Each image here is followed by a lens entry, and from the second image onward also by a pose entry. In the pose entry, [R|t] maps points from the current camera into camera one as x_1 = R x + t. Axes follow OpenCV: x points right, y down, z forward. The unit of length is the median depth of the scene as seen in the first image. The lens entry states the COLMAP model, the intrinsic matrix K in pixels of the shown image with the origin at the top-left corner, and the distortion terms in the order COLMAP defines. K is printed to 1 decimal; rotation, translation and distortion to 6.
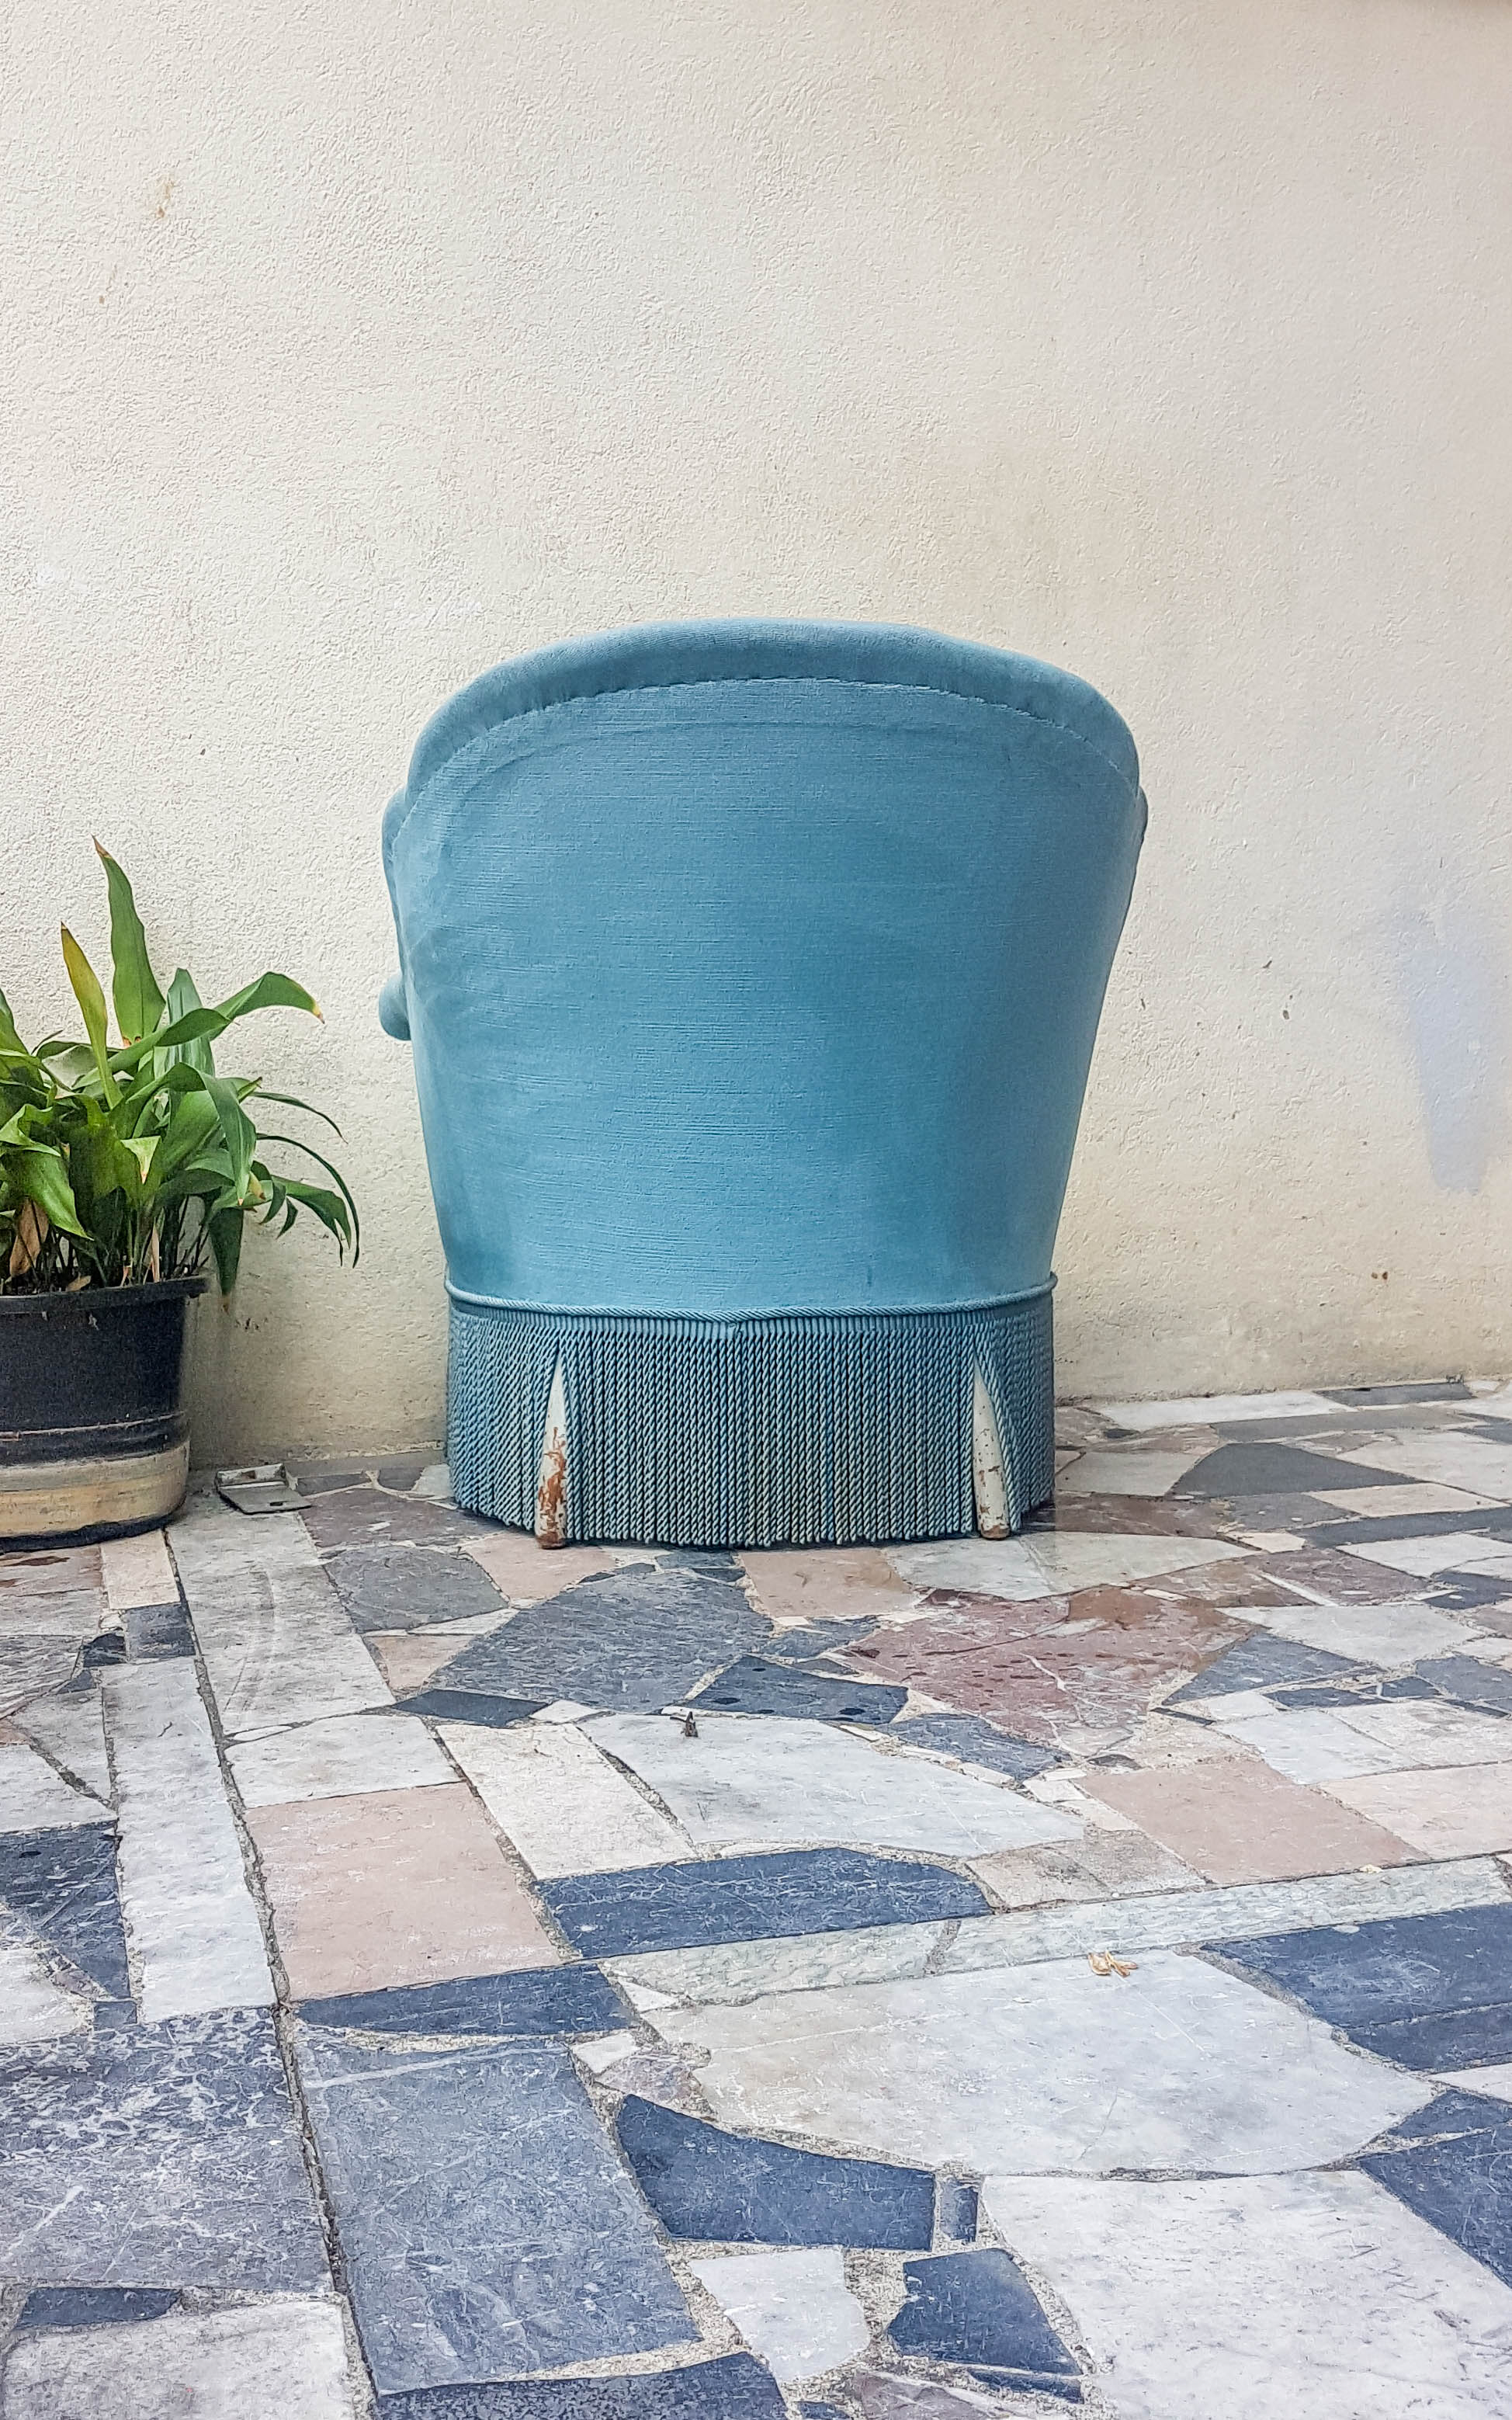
lens RADIAL K [[2387.8, 0, 705.2], [0, 2387.8, 1150.8], [0, 0, 1]] dist [0.306911, -0.729341]
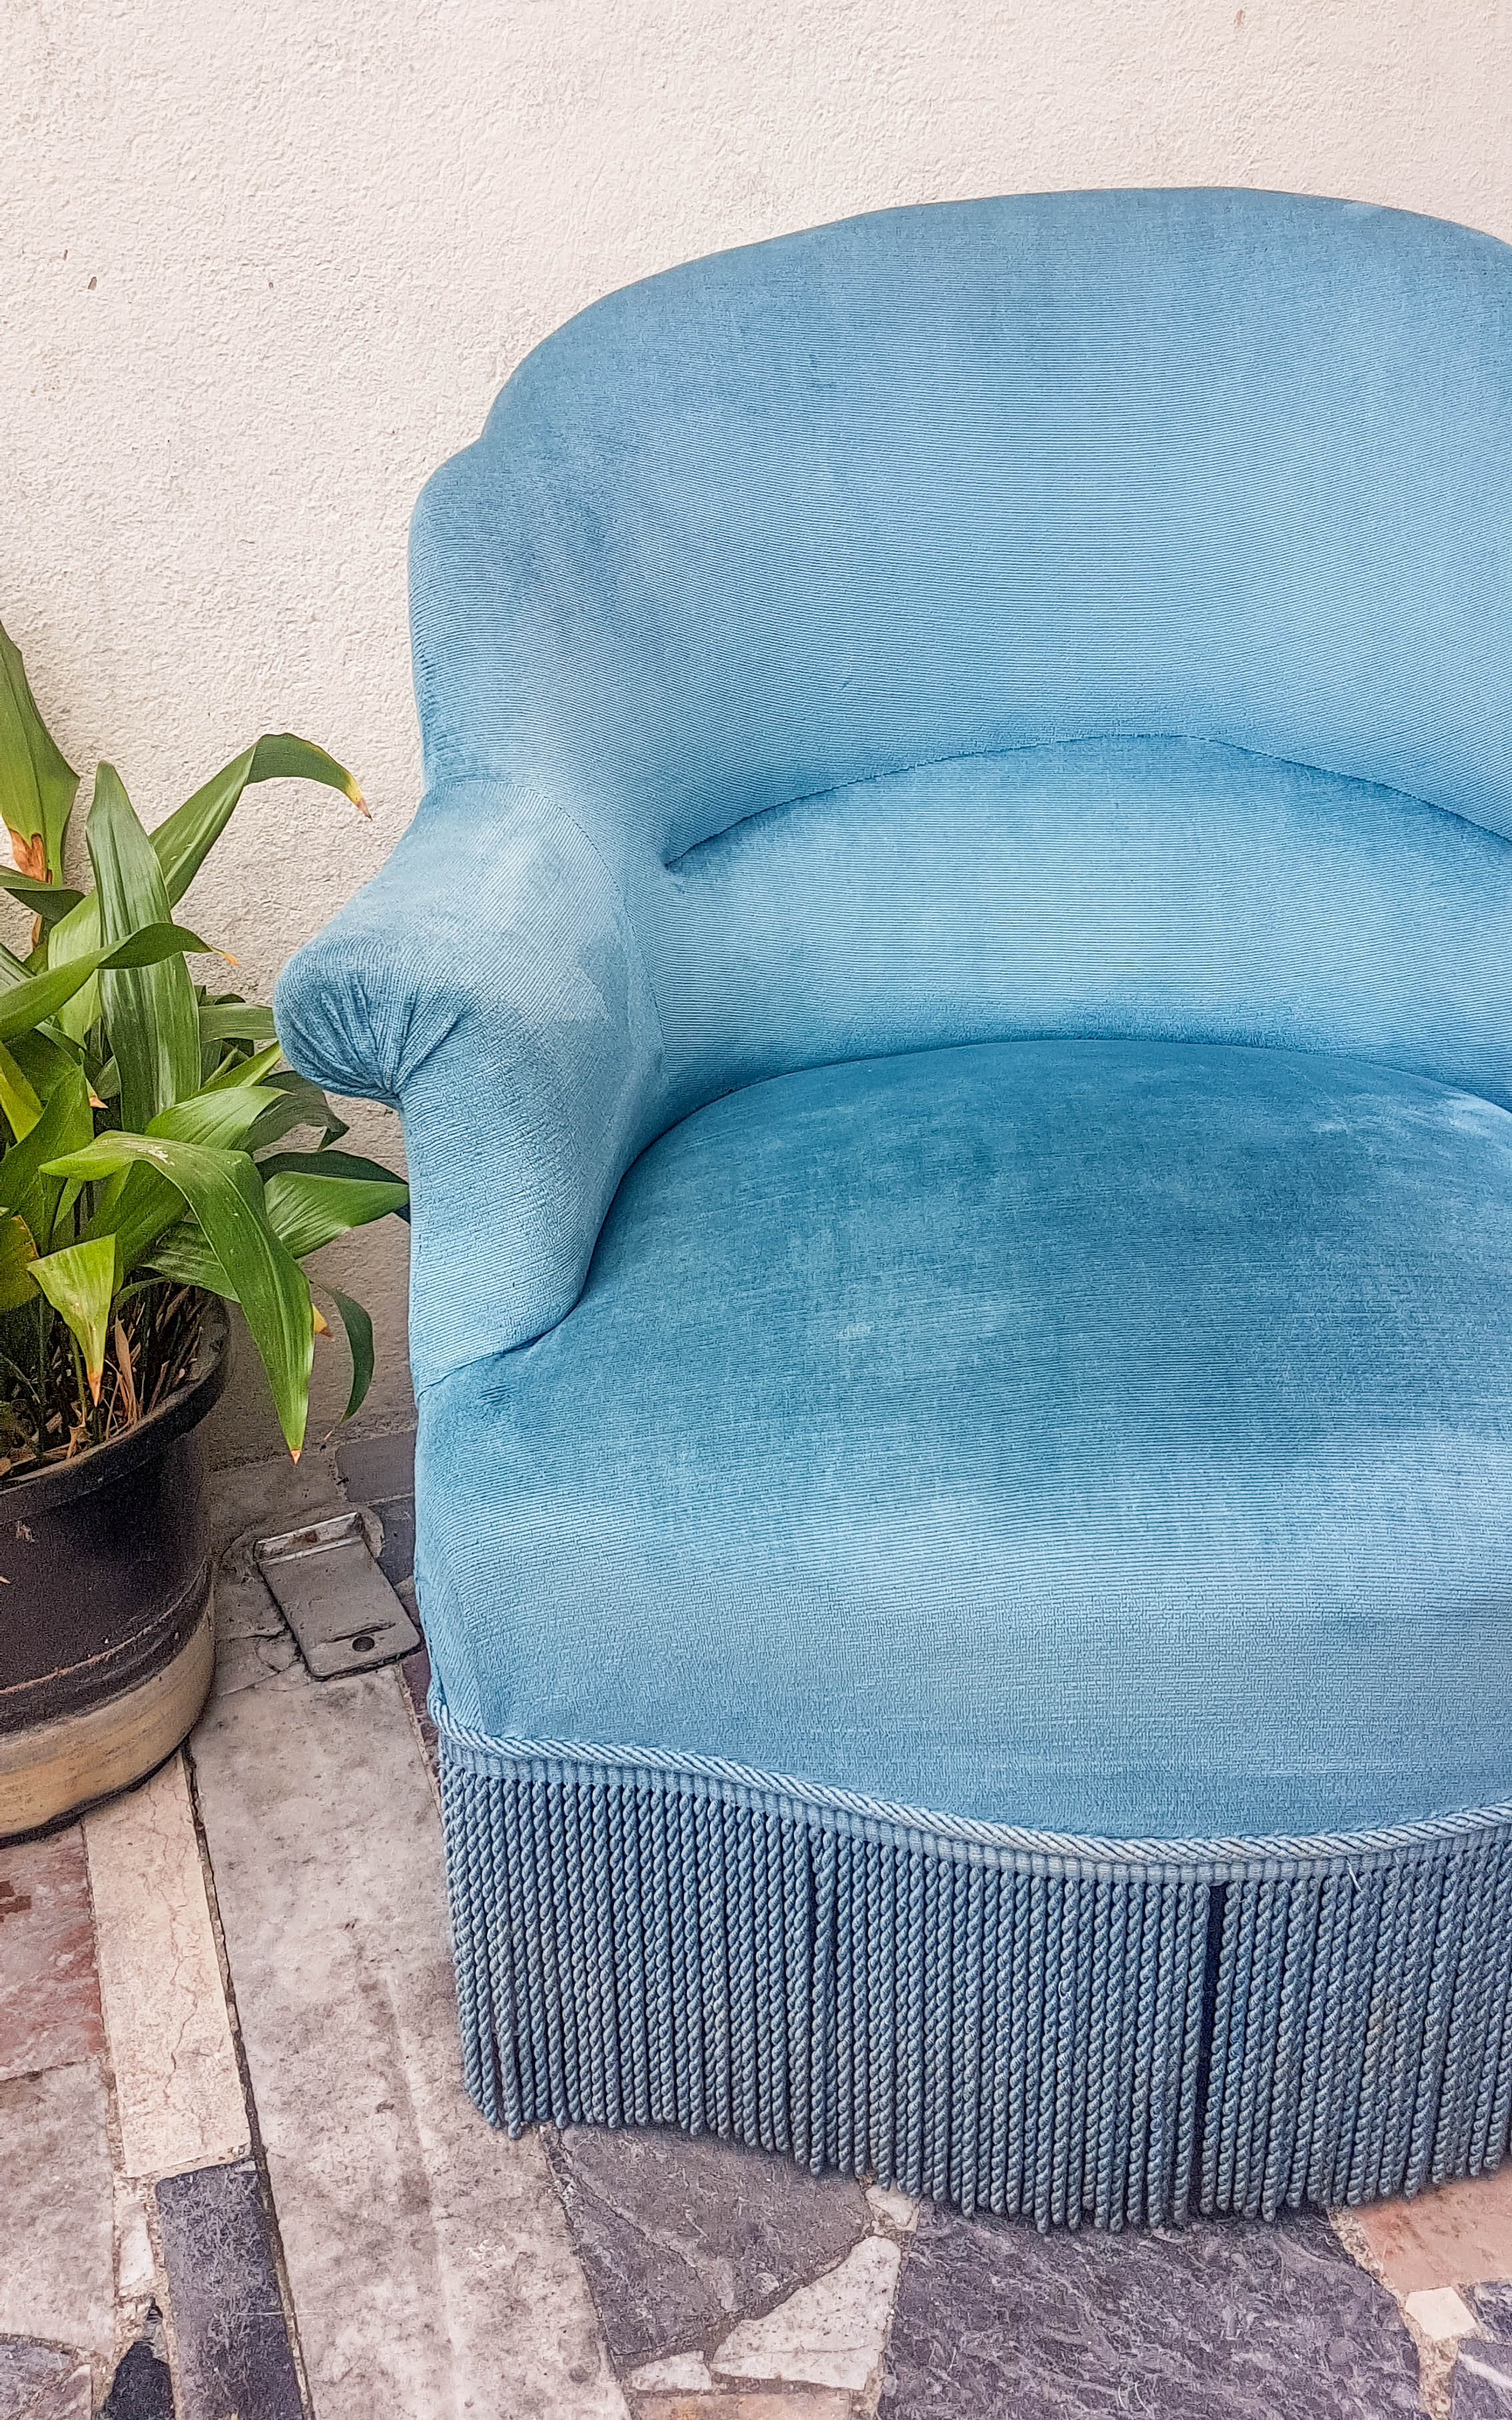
lens RADIAL K [[2274.2, 0, 734.3], [0, 2274.2, 1132.7], [0, 0, 1]] dist [0.271772, -0.606646]
pose [[0.998662, -0.033696, 0.039215, -0.141454], [0.017929, 0.937086, 0.348637, -0.248115], [-0.048496, -0.347468, 0.936437, 0.683626]]
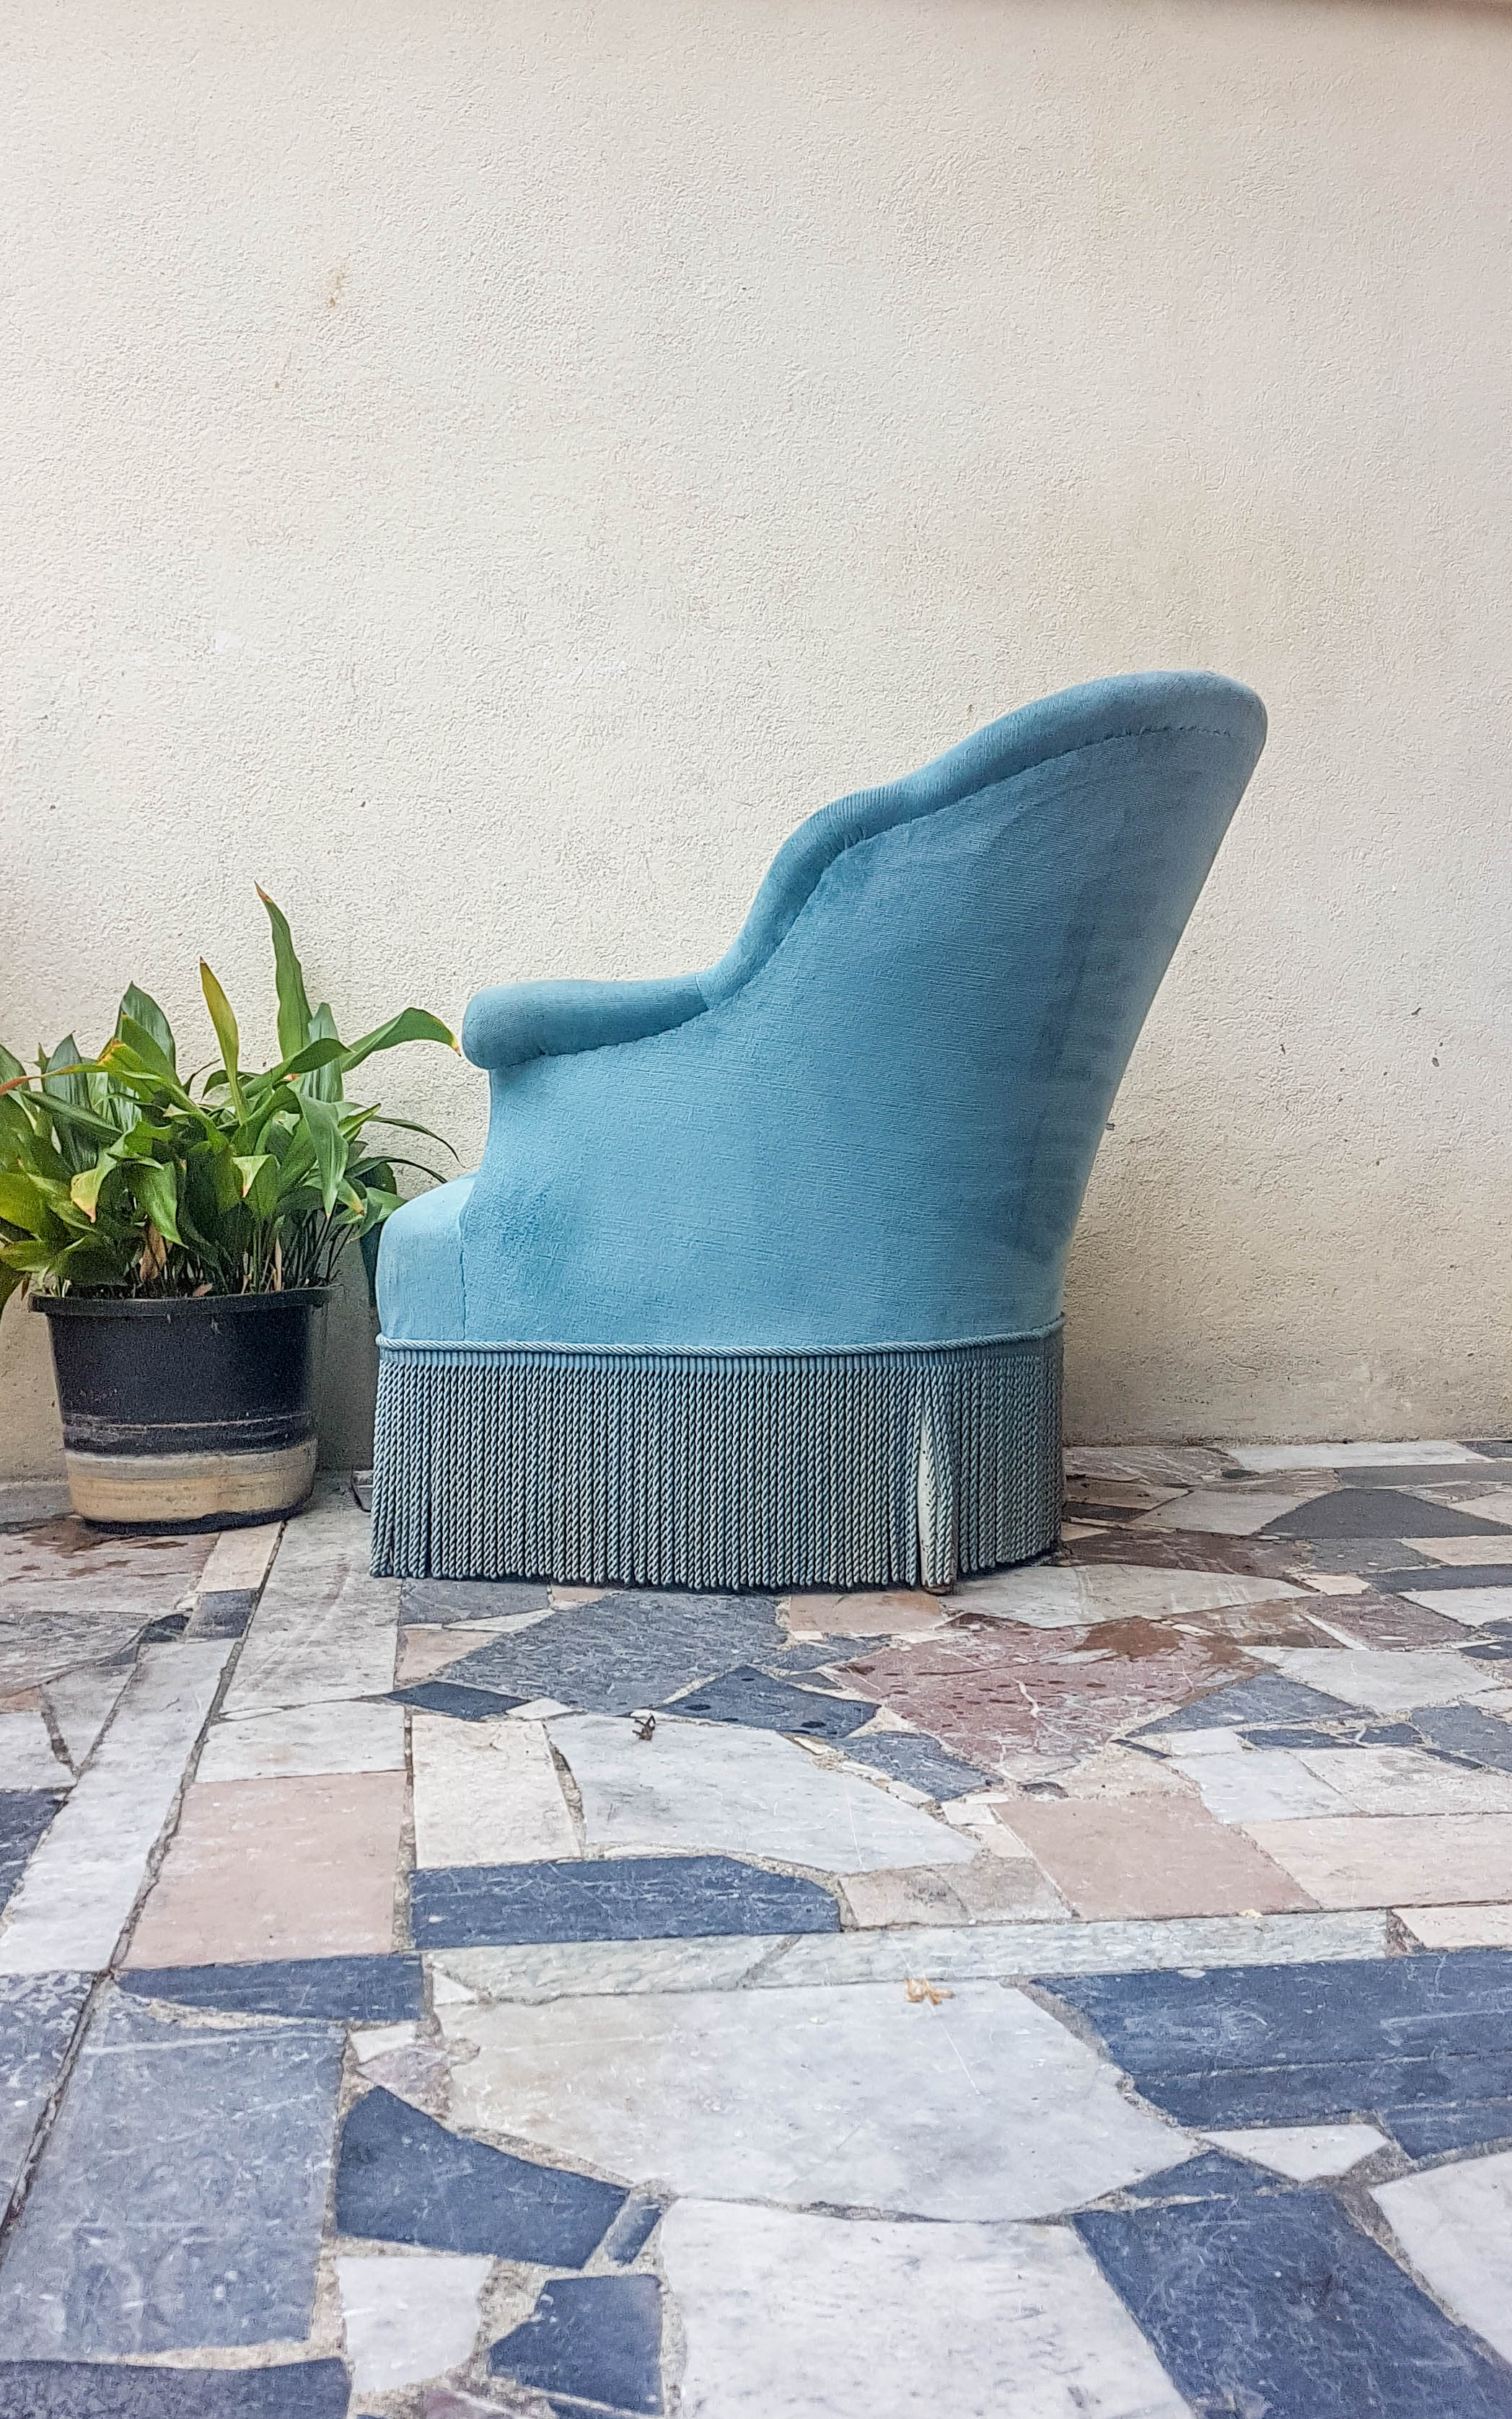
lens RADIAL K [[2206.9, 0, 701.2], [0, 2206.9, 1192.8], [0, 0, 1]] dist [0.309565, -0.715871]
pose [[0.987826, 0.020956, -0.154147, 0.146870], [-0.021798, 0.999755, -0.003775, 0.013075], [0.154030, 0.007090, 0.988041, 0.063213]]
